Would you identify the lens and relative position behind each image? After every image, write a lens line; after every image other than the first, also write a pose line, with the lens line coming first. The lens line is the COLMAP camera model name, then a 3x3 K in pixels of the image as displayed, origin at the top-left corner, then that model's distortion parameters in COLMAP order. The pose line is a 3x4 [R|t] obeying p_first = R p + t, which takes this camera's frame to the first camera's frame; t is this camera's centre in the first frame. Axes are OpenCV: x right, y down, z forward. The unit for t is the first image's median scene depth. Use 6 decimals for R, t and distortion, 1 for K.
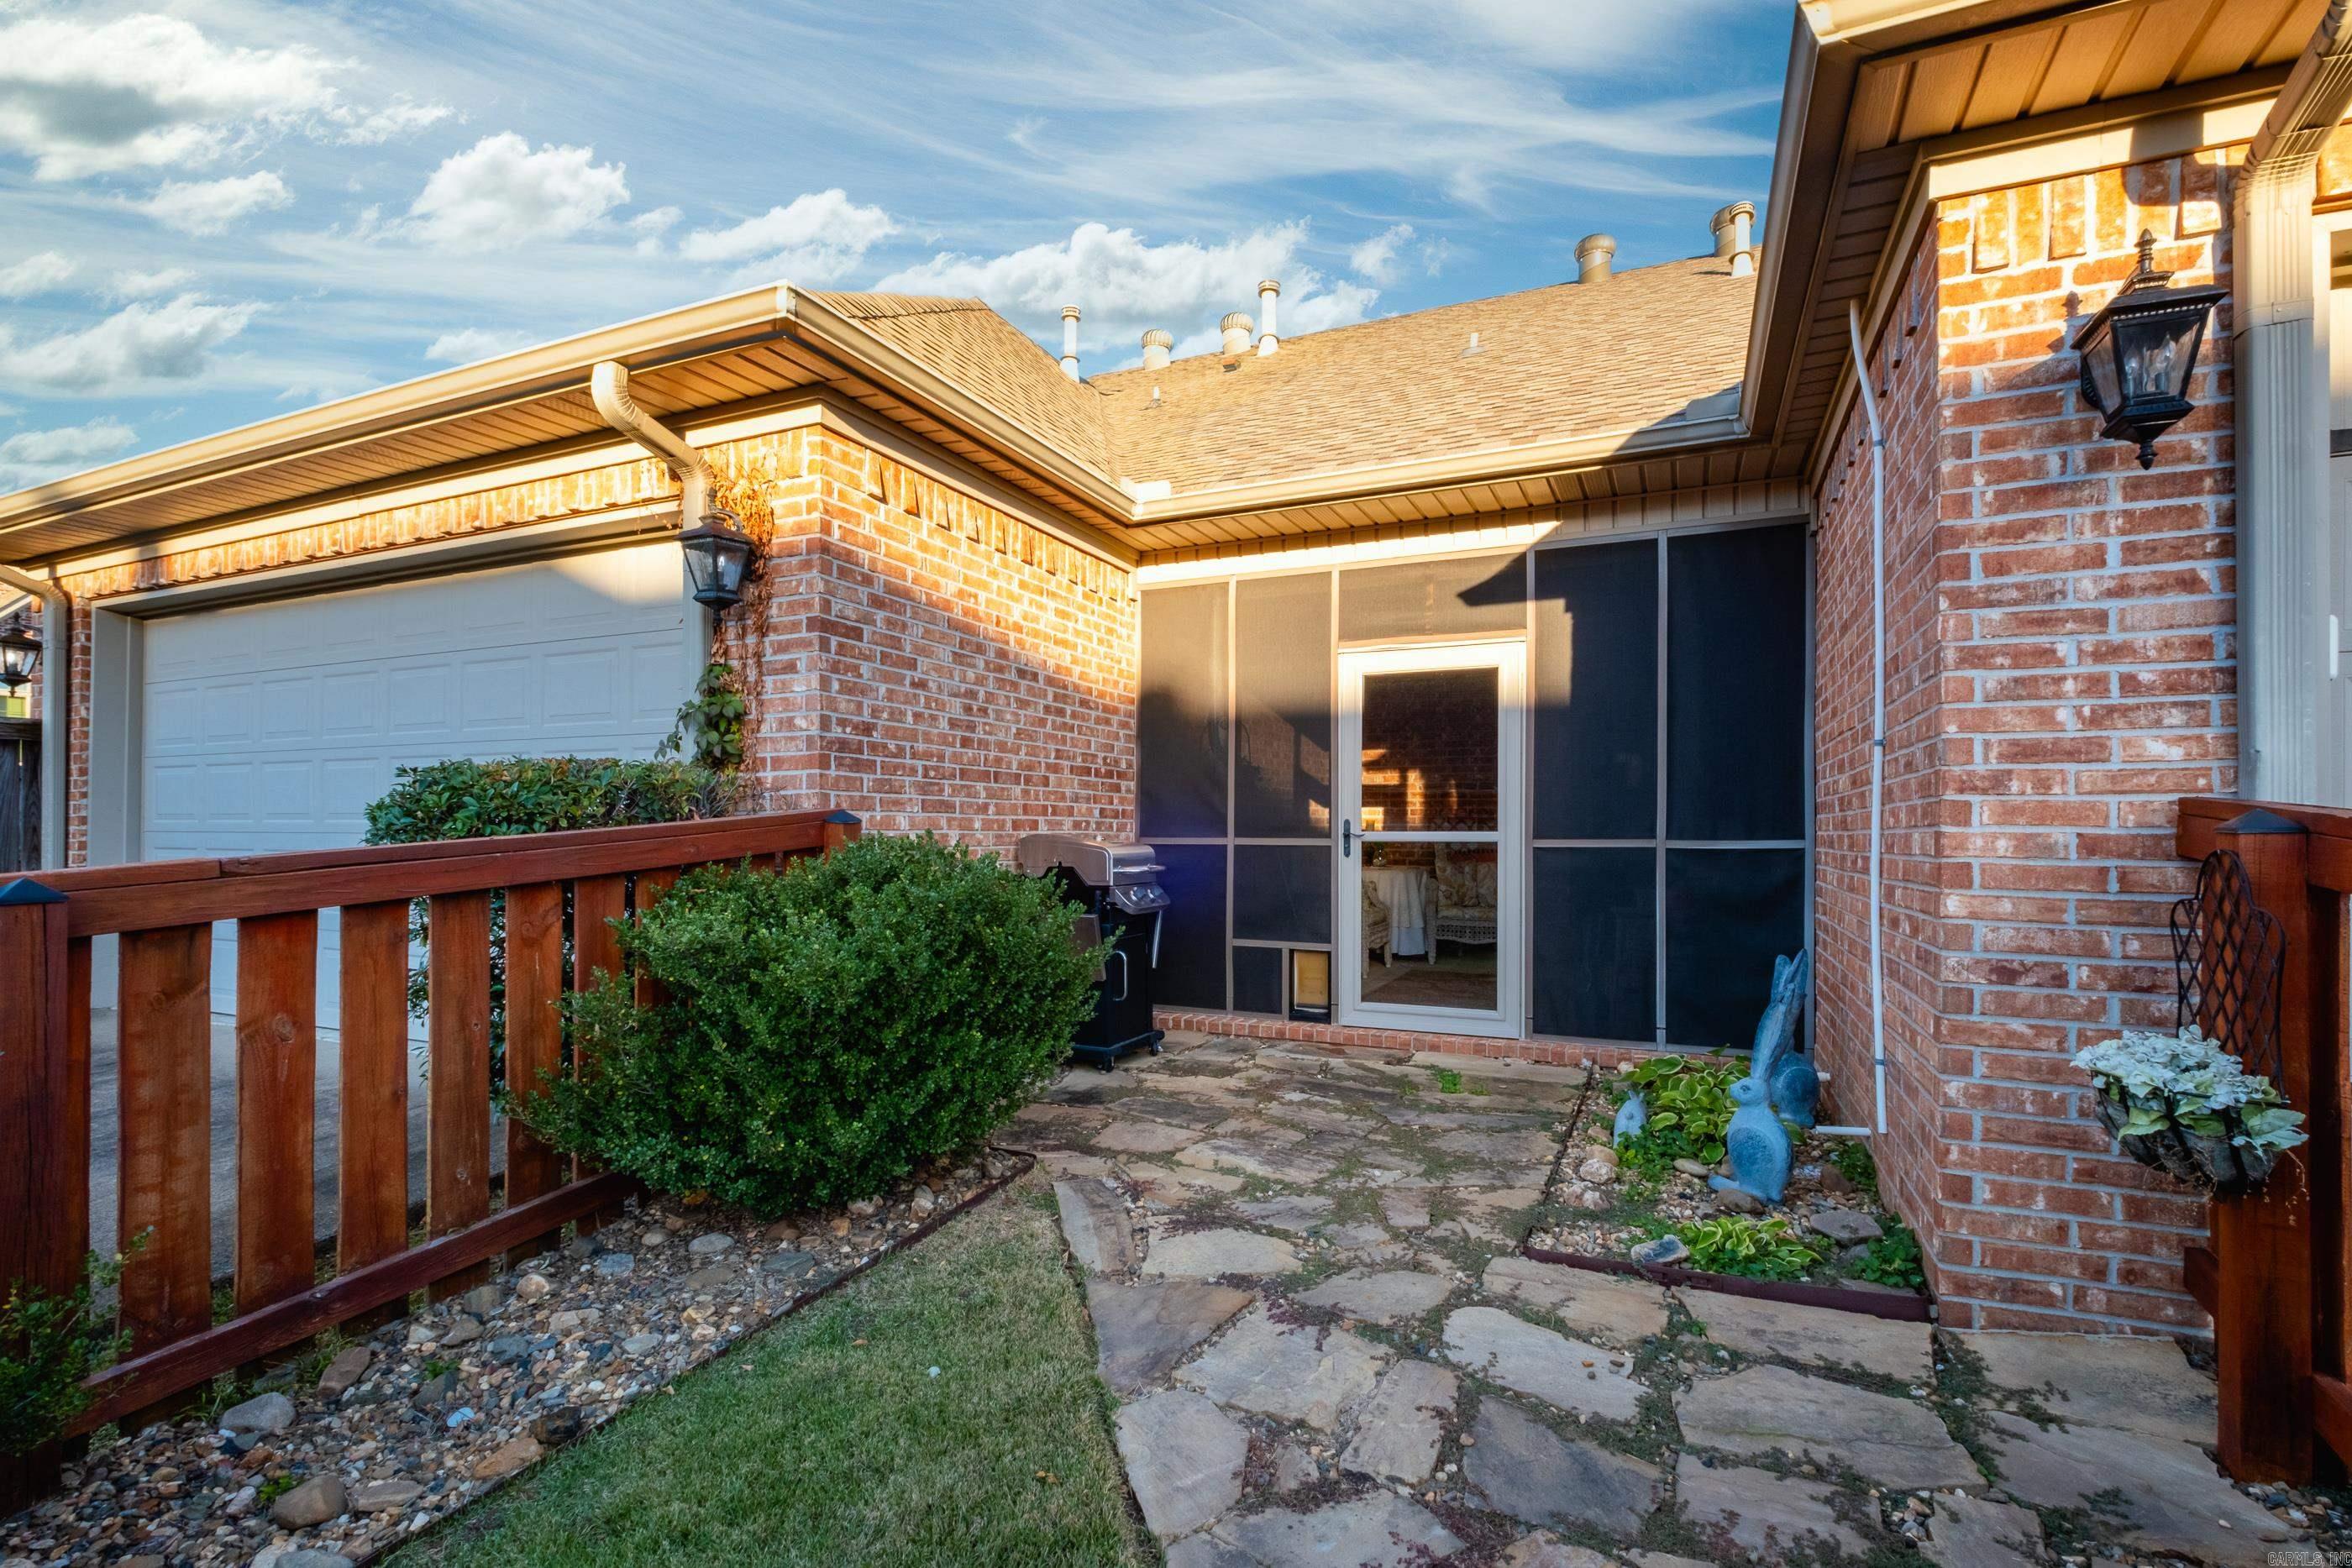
lens RADIAL K [[1019.7, 0, 1210.6], [0, 1019.7, 819.8], [0, 0, 1]] dist [0.008230, -0.005178]
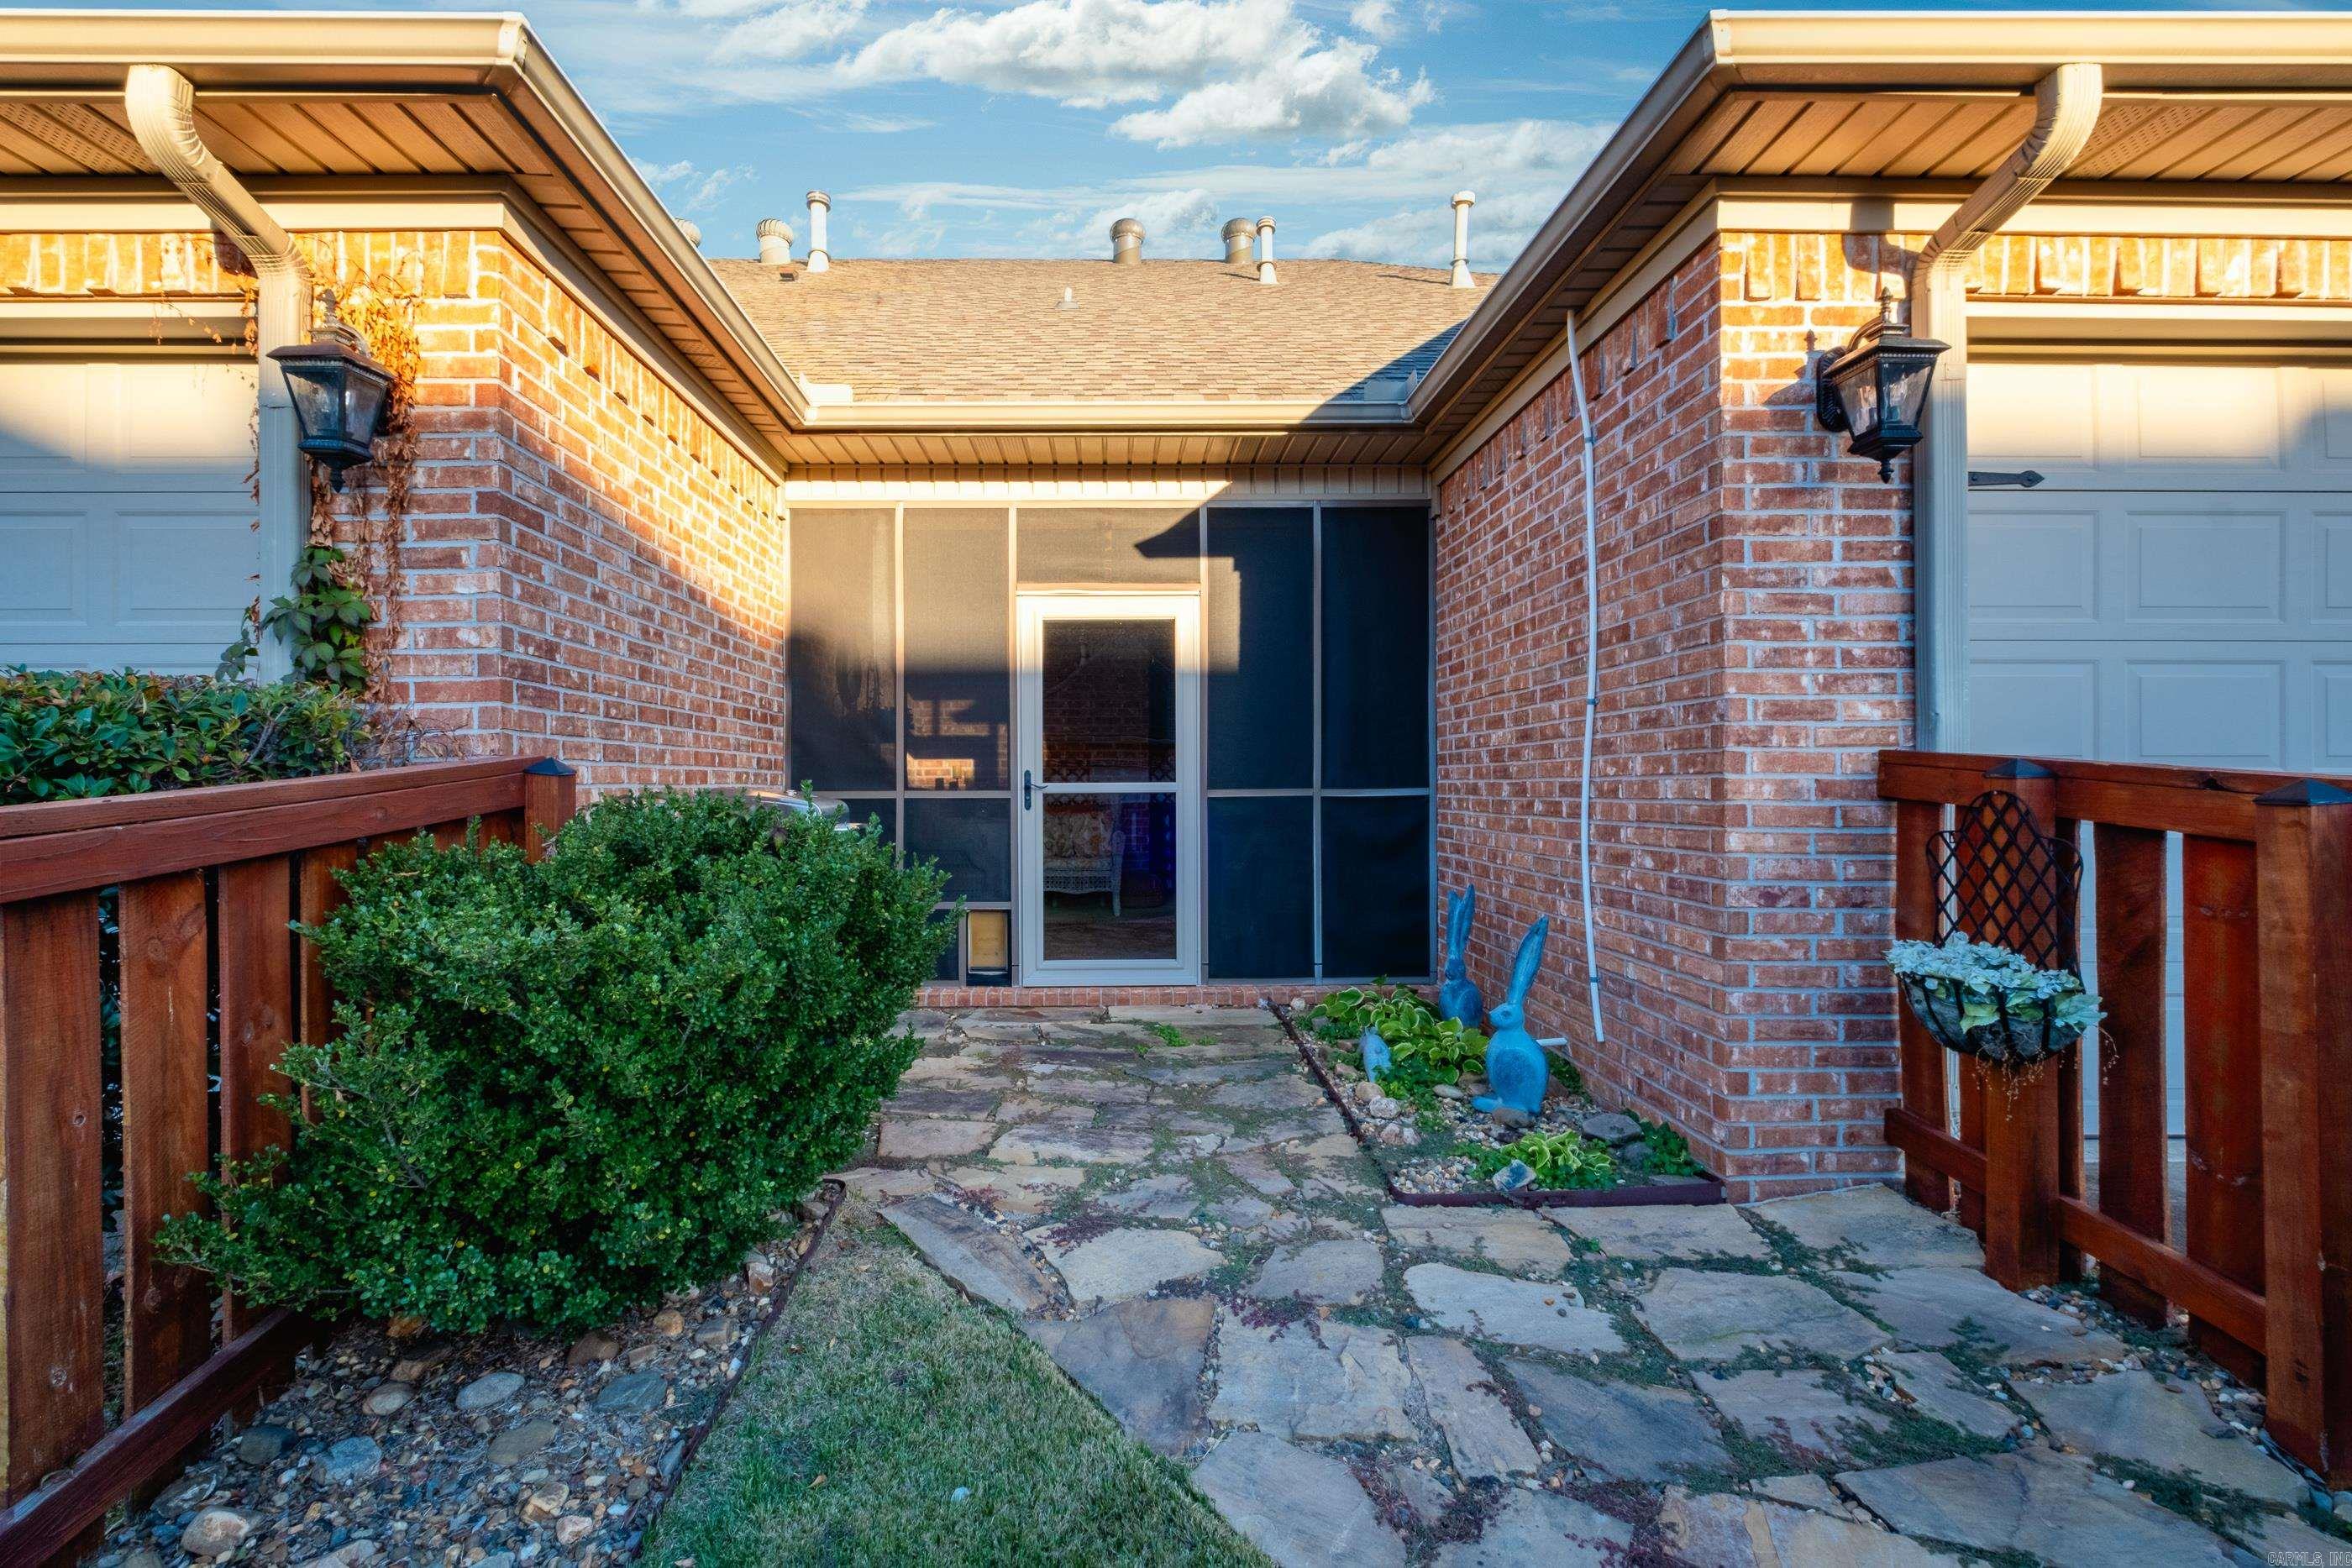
lens RADIAL K [[1019.7, 0, 1125.4], [0, 1019.7, 778.0], [0, 0, 1]] dist [0.008230, -0.005178]
pose [[0.917980, -0.004560, 0.396601, -0.282022], [0.002317, 0.999979, 0.006134, 0.001793], [-0.396620, -0.004712, 0.917971, 0.157381]]
